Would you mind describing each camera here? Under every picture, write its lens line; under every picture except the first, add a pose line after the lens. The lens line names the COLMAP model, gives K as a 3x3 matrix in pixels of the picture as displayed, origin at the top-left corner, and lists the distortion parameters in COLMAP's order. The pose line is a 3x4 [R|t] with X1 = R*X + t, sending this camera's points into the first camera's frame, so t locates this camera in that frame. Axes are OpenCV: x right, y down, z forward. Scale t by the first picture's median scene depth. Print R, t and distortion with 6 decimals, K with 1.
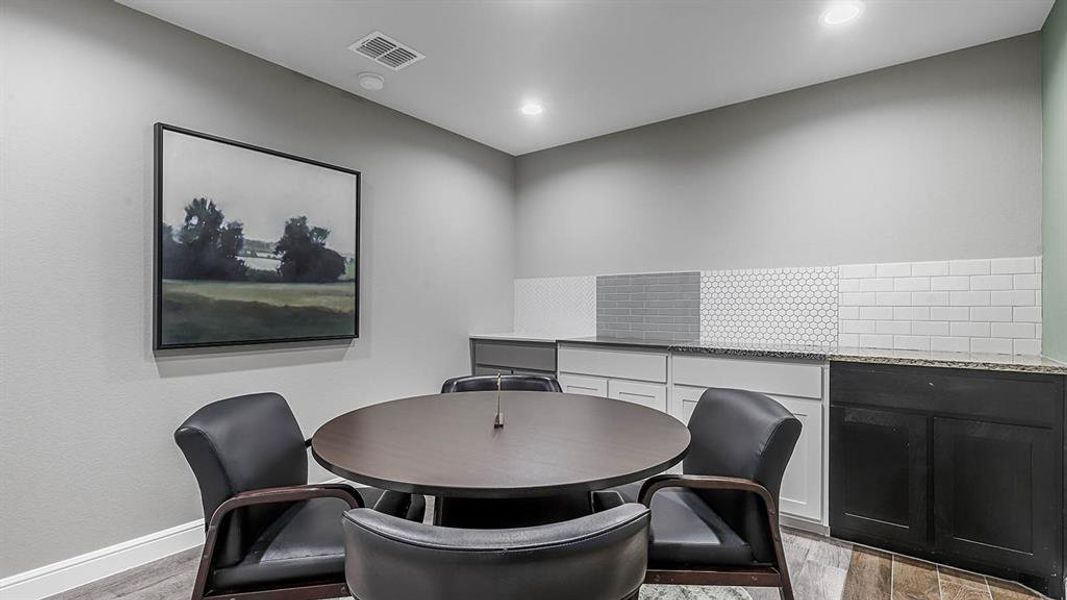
lens RADIAL K [[488.9, 0, 534.2], [0, 488.9, 304.6], [0, 0, 1]] dist [0.004415, -0.001307]
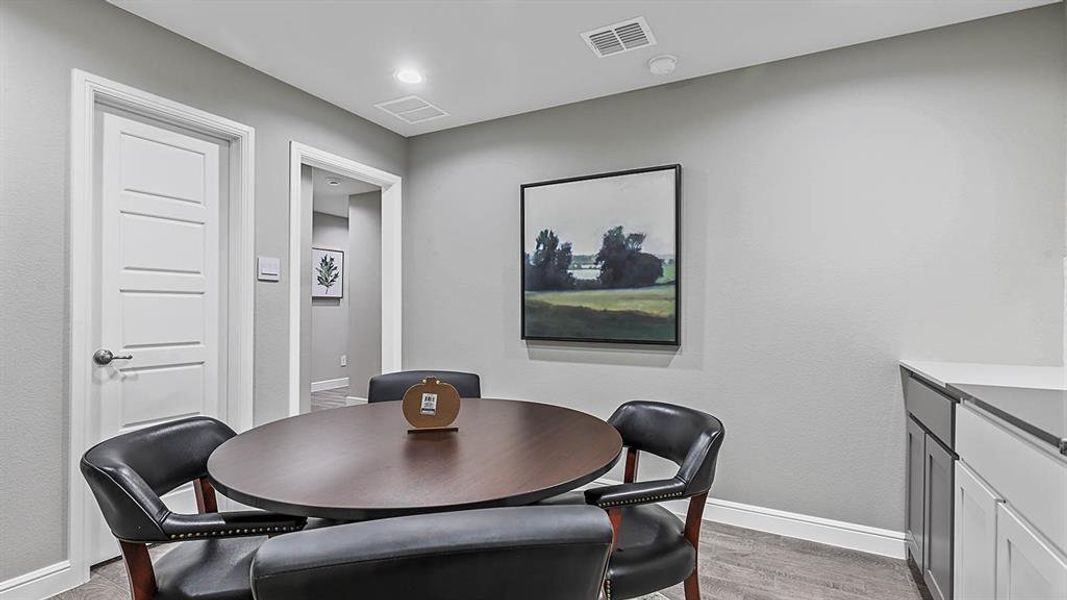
lens RADIAL K [[488.9, 0, 533.3], [0, 488.9, 303.3], [0, 0, 1]] dist [0.004415, -0.001307]
pose [[0.168402, -0.009156, -0.985676, 0.569449], [-0.000124, 0.999957, -0.009310, -0.002176], [0.985718, 0.001690, 0.168393, 0.660597]]
